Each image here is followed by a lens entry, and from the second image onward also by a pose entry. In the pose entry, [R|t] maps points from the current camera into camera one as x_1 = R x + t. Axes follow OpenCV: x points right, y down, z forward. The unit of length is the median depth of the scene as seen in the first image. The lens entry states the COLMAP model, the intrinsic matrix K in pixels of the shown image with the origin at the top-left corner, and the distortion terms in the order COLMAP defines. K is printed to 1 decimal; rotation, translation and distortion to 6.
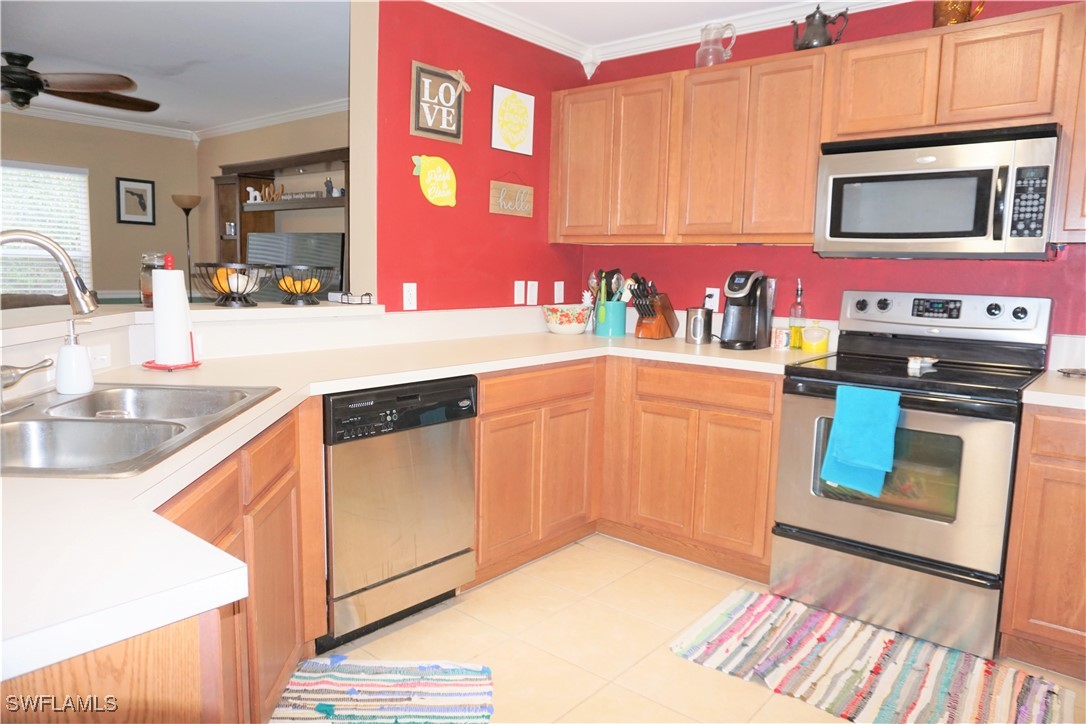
lens RADIAL K [[735.4, 0, 540.8], [0, 735.4, 371.6], [0, 0, 1]] dist [-0.053719, 0.037868]
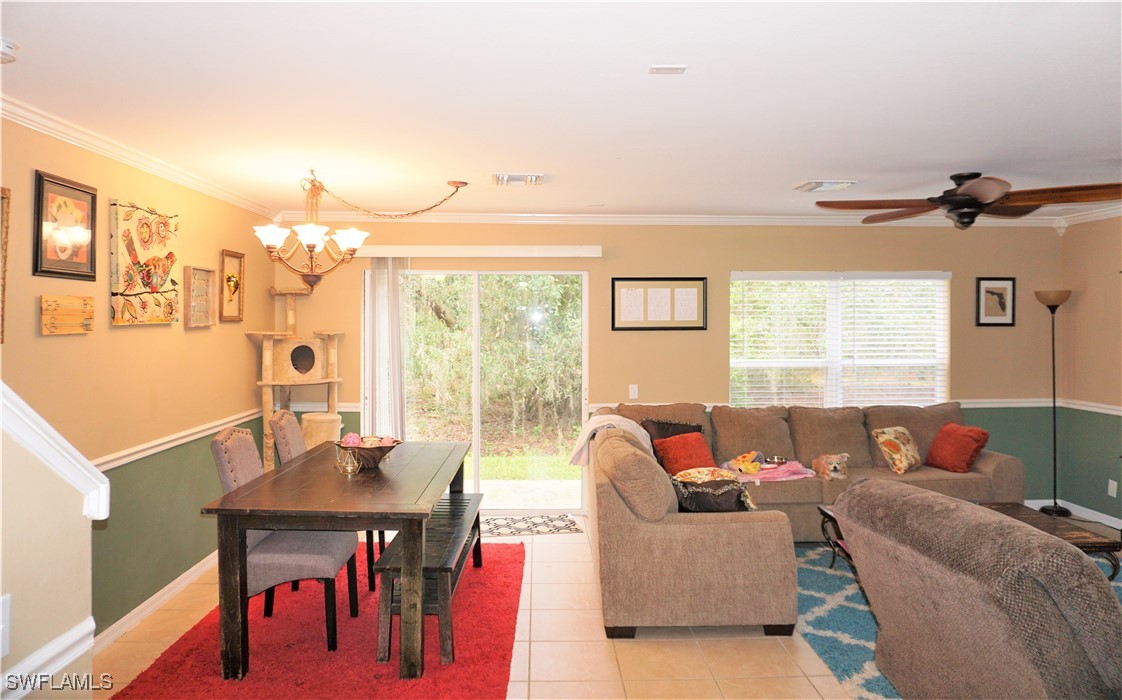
lens RADIAL K [[757.1, 0, 562.8], [0, 757.1, 331.2], [0, 0, 1]] dist [-0.040204, 0.032148]
pose [[0.675258, -0.032978, -0.736844, -0.526173], [-0.074101, 0.990912, -0.112257, -0.118705], [0.733850, 0.130404, 0.666678, -0.041977]]
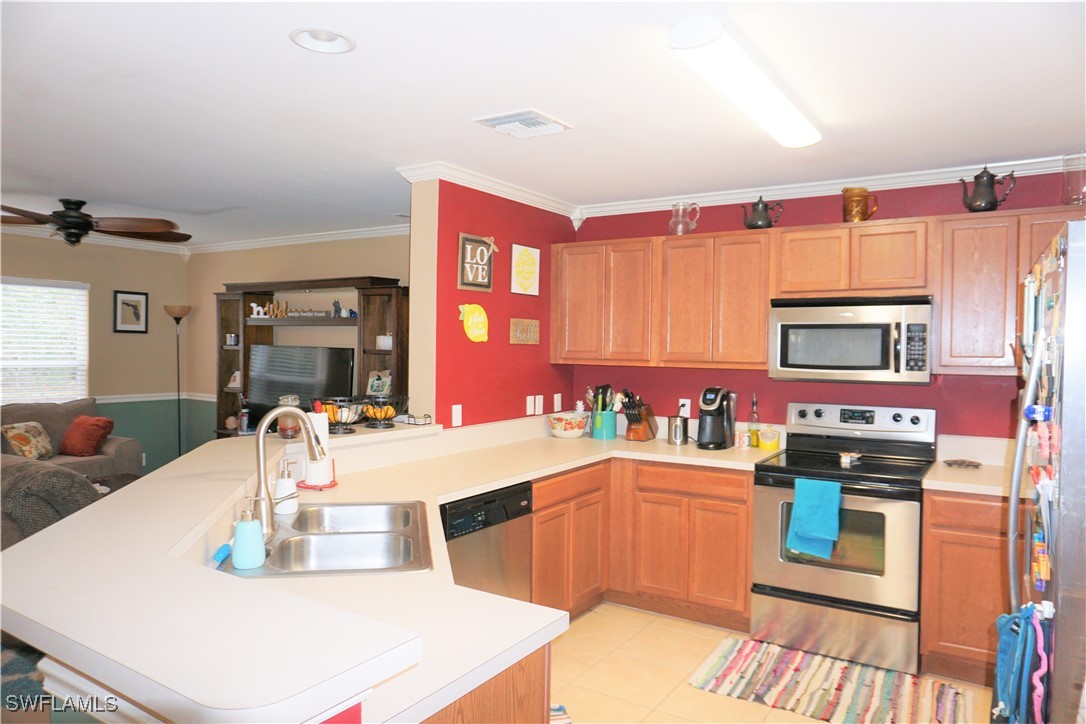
lens RADIAL K [[735.4, 0, 542.9], [0, 735.4, 372.2], [0, 0, 1]] dist [-0.053719, 0.037868]
pose [[0.992345, -0.018217, 0.122149, -0.195813], [0.030371, 0.994685, -0.098386, -0.051119], [-0.119708, 0.101343, 0.987623, -0.274586]]
